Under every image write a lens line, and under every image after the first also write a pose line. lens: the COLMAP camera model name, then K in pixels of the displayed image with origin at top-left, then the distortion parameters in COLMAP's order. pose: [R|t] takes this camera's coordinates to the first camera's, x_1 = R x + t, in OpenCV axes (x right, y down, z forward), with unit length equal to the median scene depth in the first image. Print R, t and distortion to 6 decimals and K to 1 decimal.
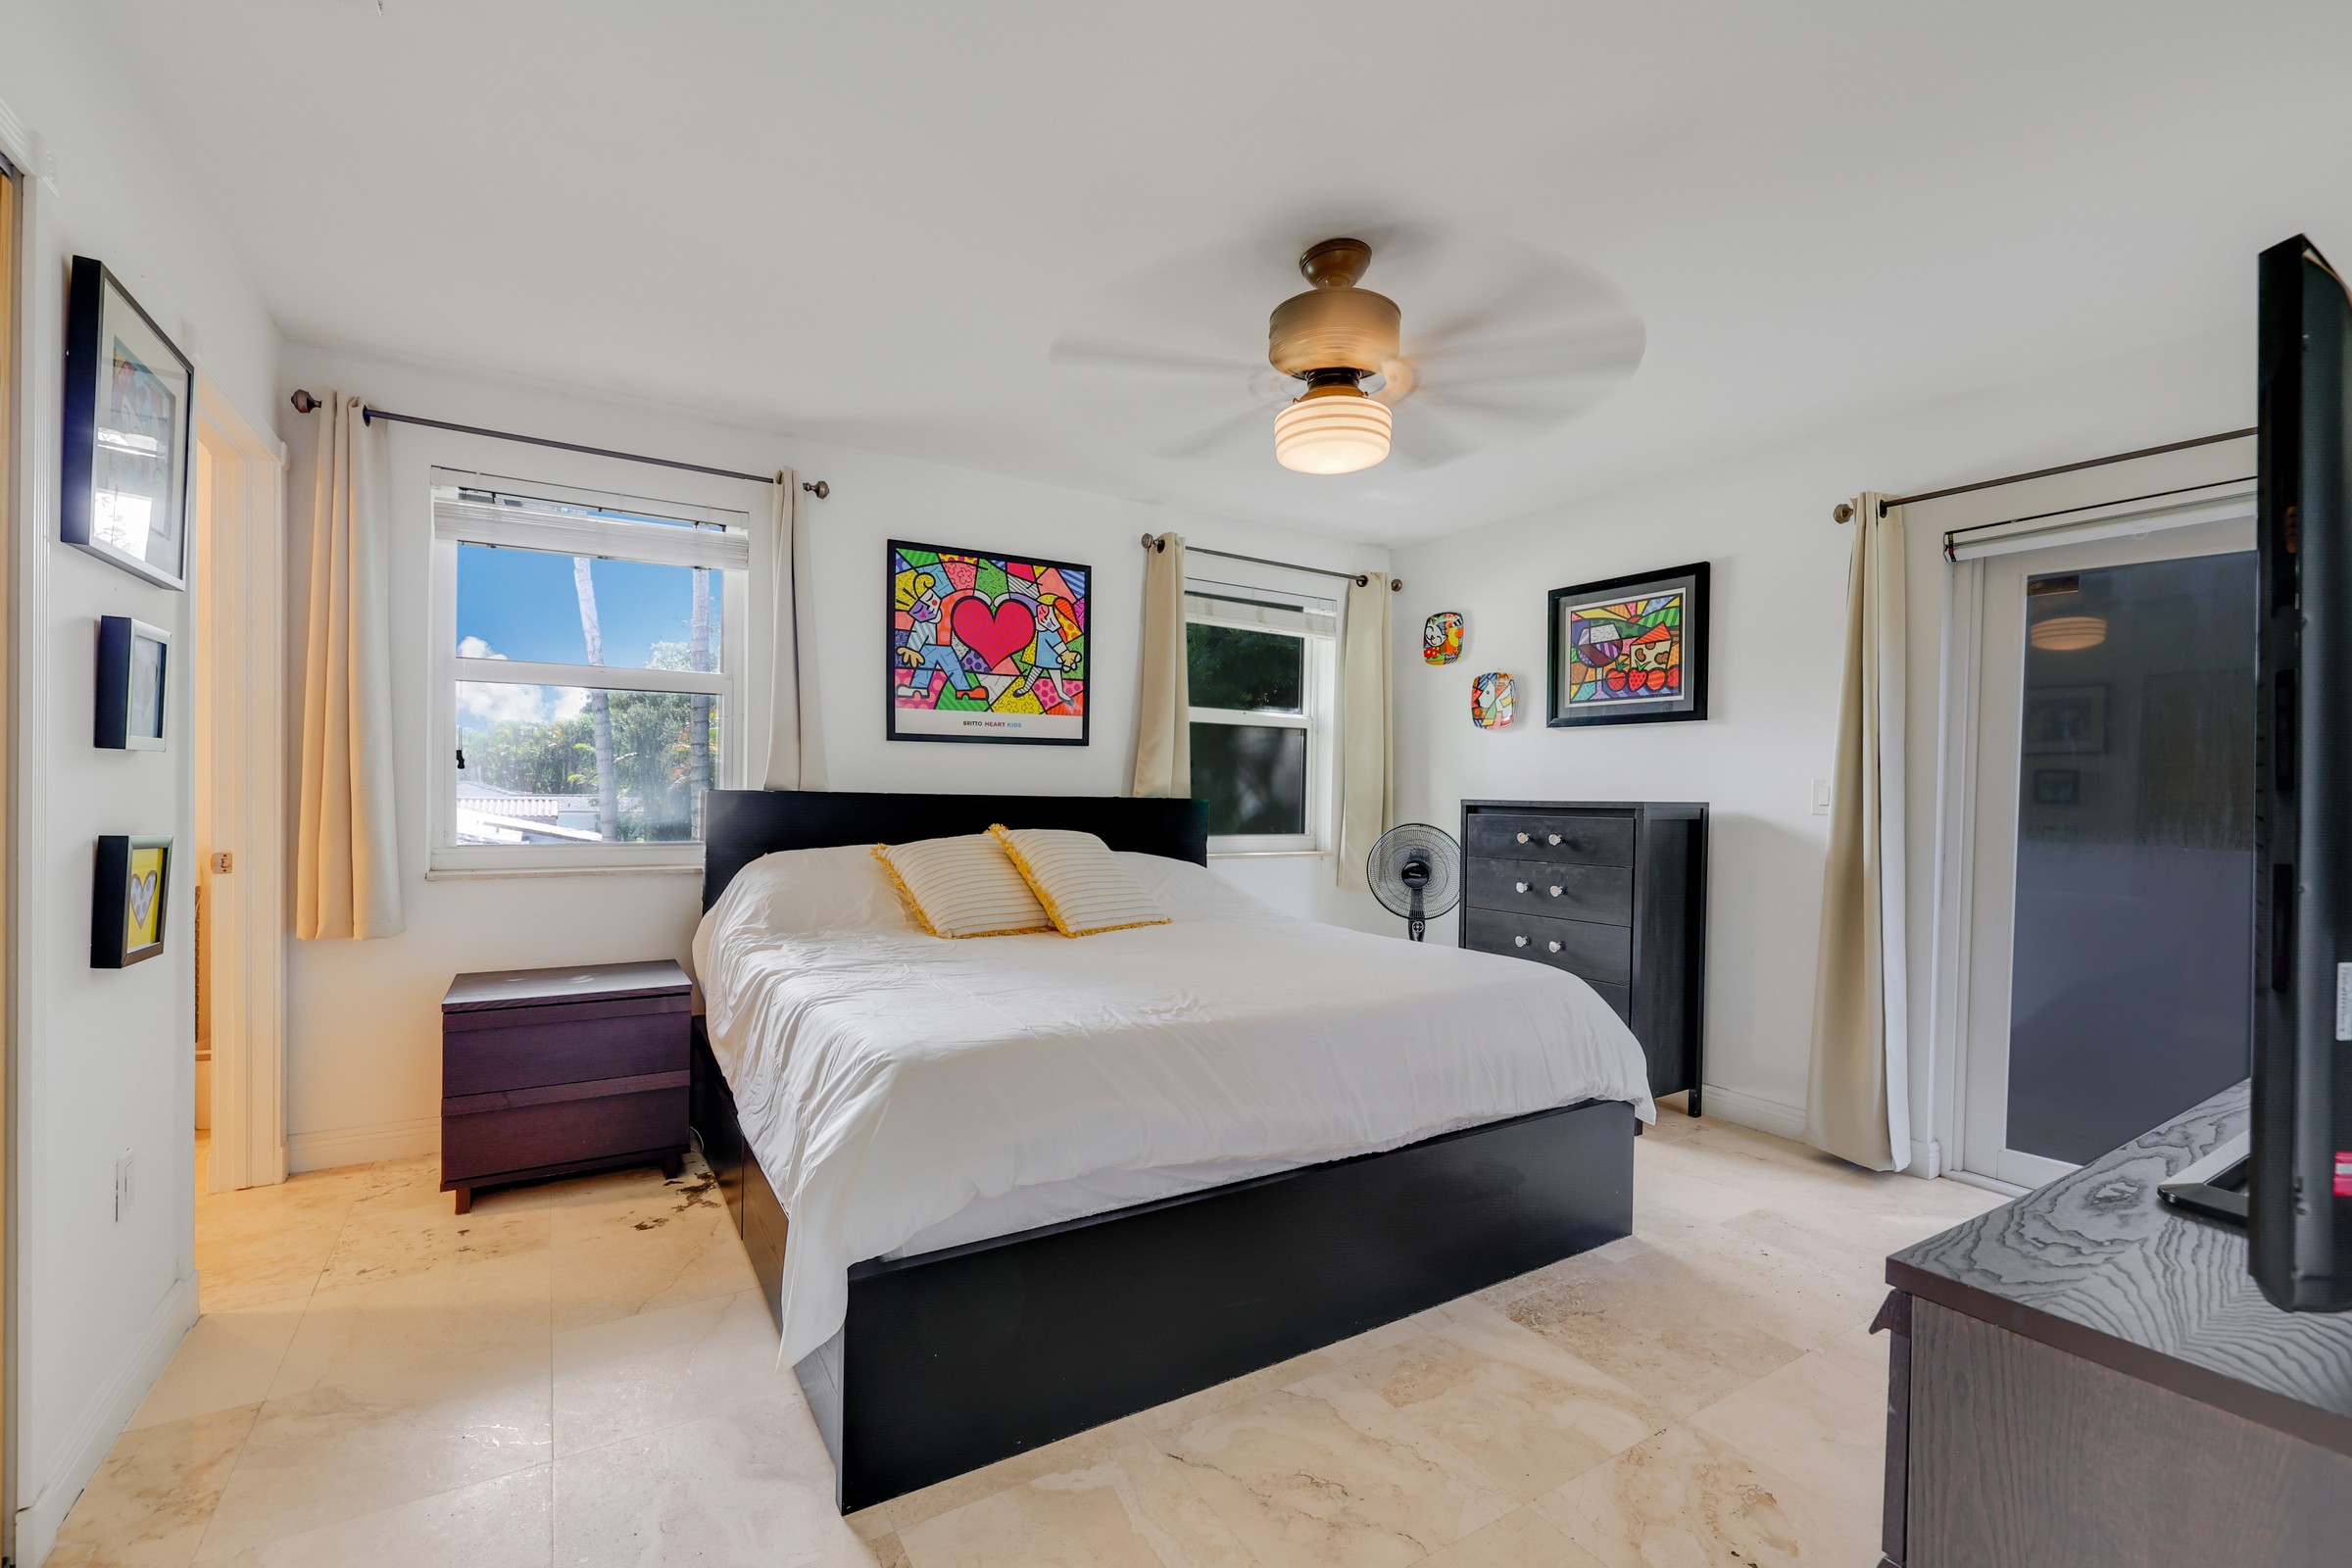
lens RADIAL K [[983.8, 0, 1173.2], [0, 983.8, 795.4], [0, 0, 1]] dist [-0.003831, 0.000315]
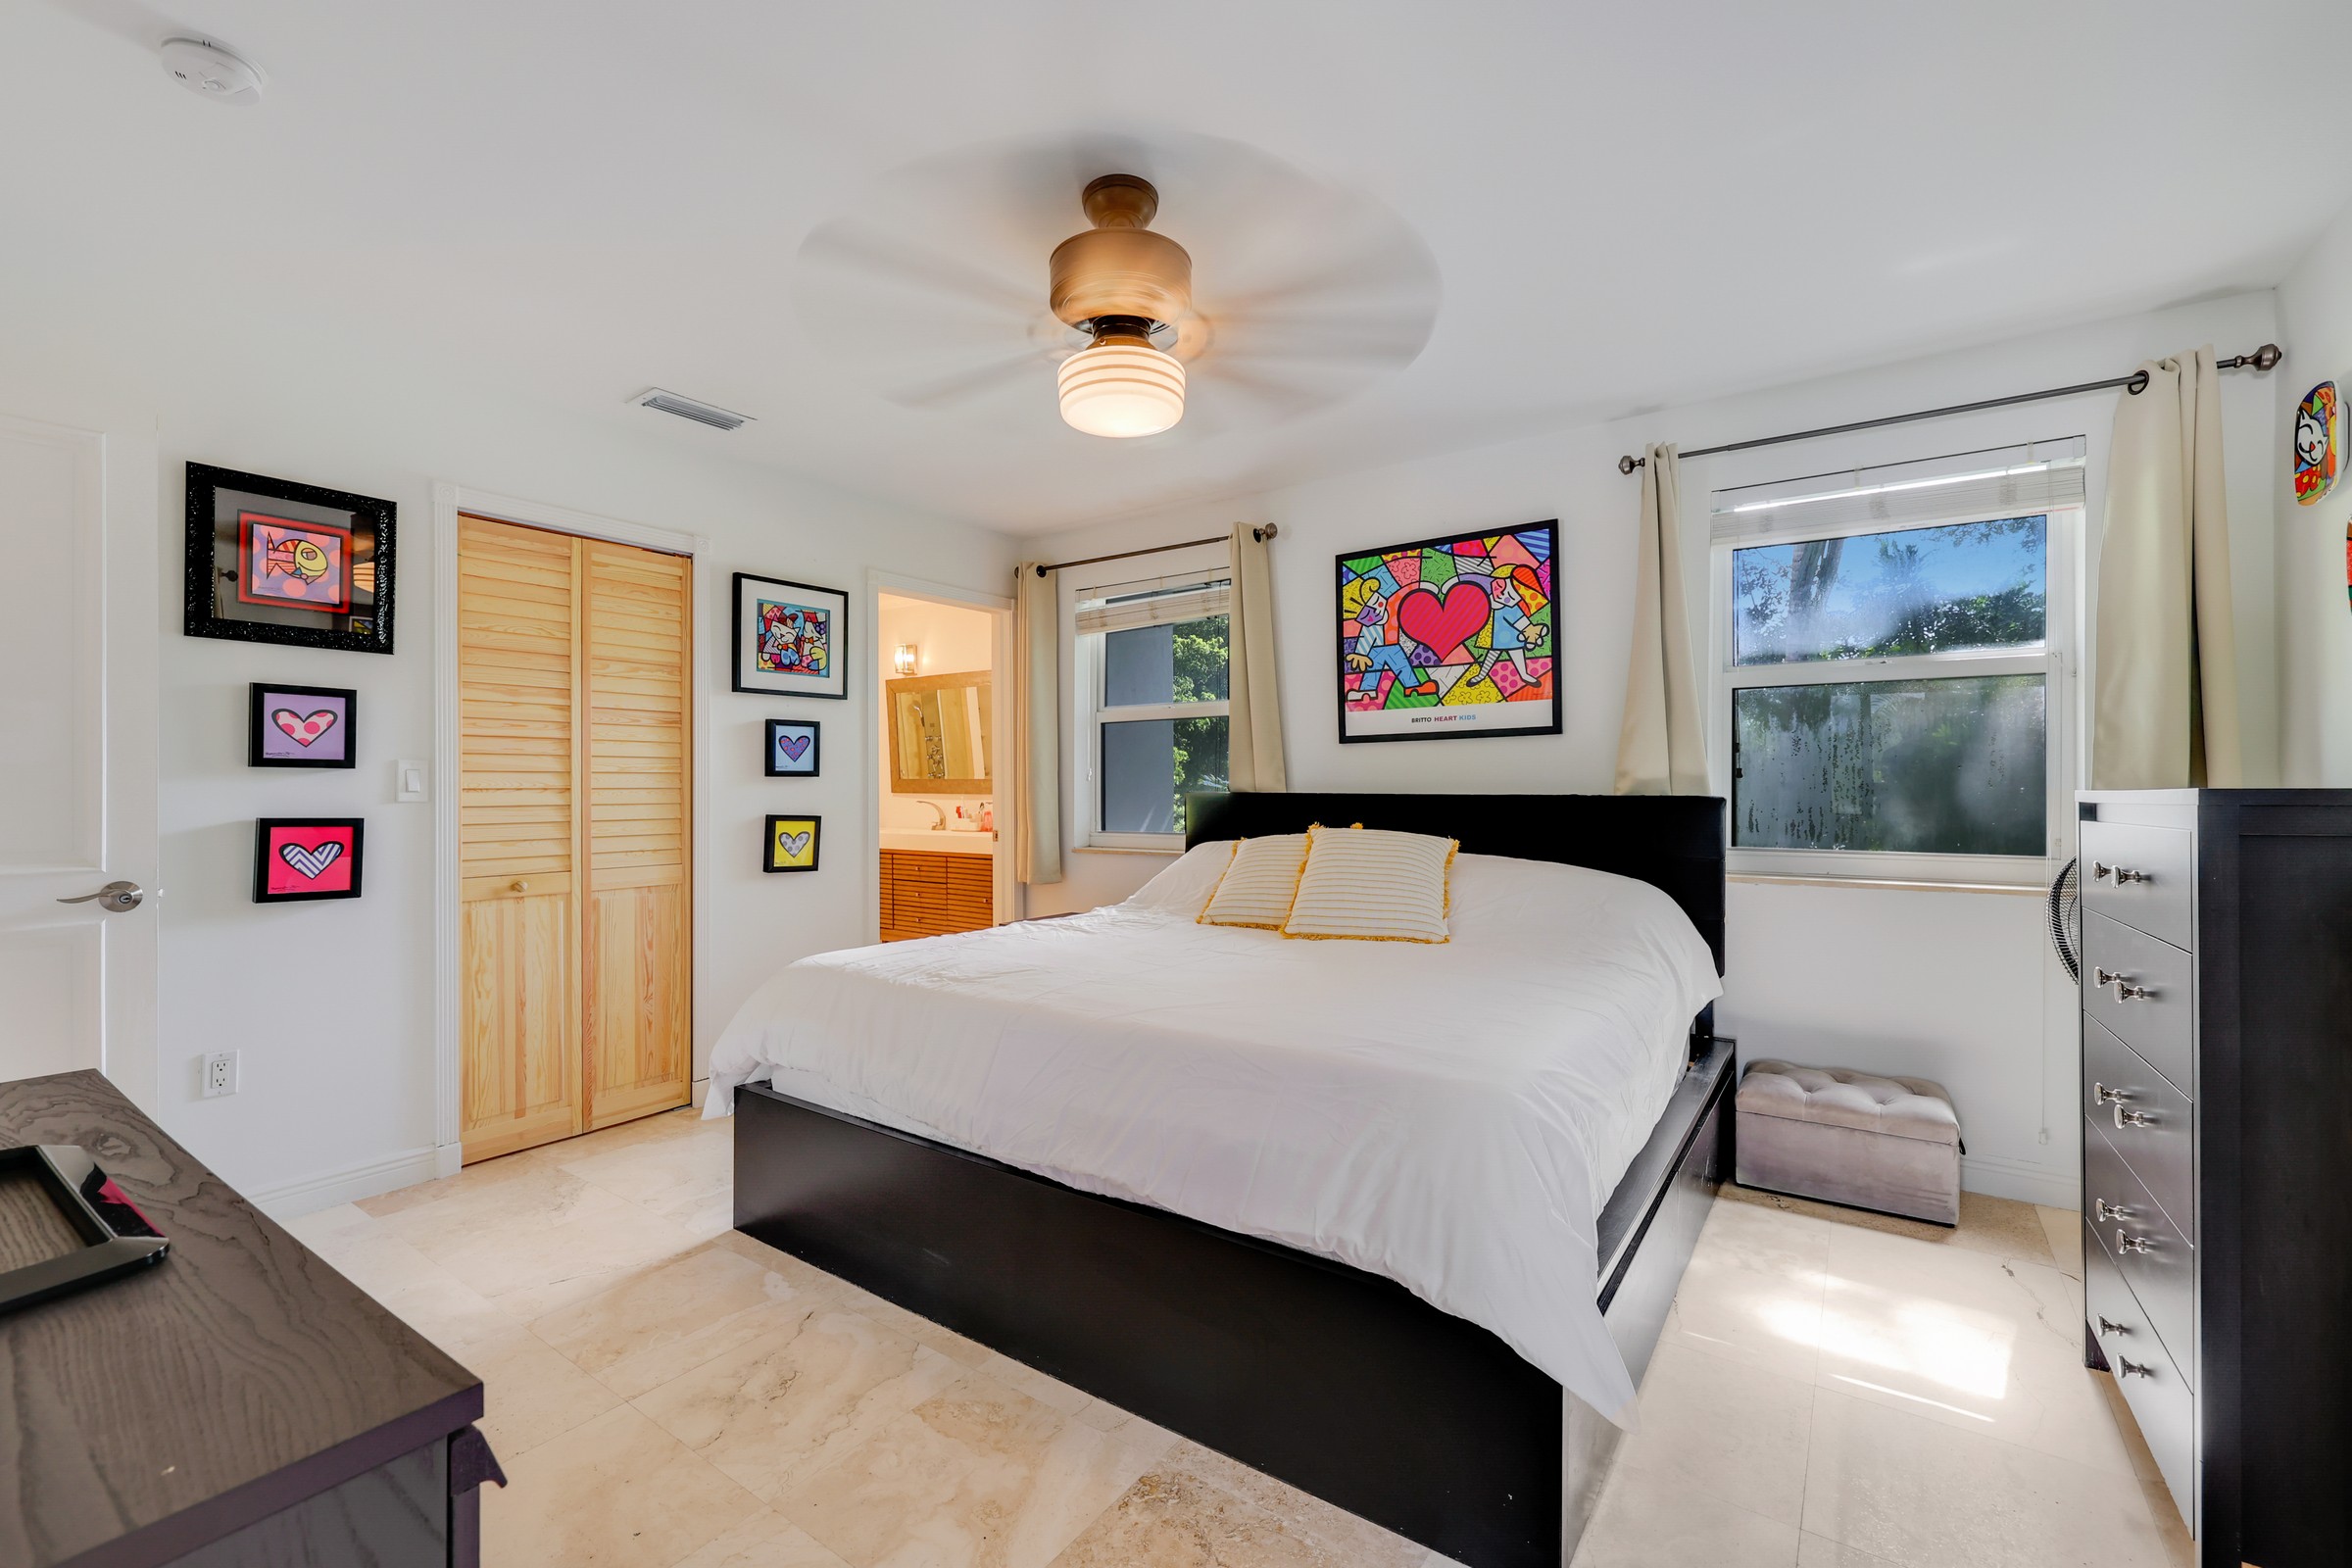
lens RADIAL K [[983.8, 0, 1175.6], [0, 983.8, 779.0], [0, 0, 1]] dist [-0.003831, 0.000315]
pose [[0.399043, -0.026437, -0.916551, 0.587396], [0.004108, 0.999626, -0.027045, 0.009894], [0.916923, 0.007027, 0.399002, 0.398416]]
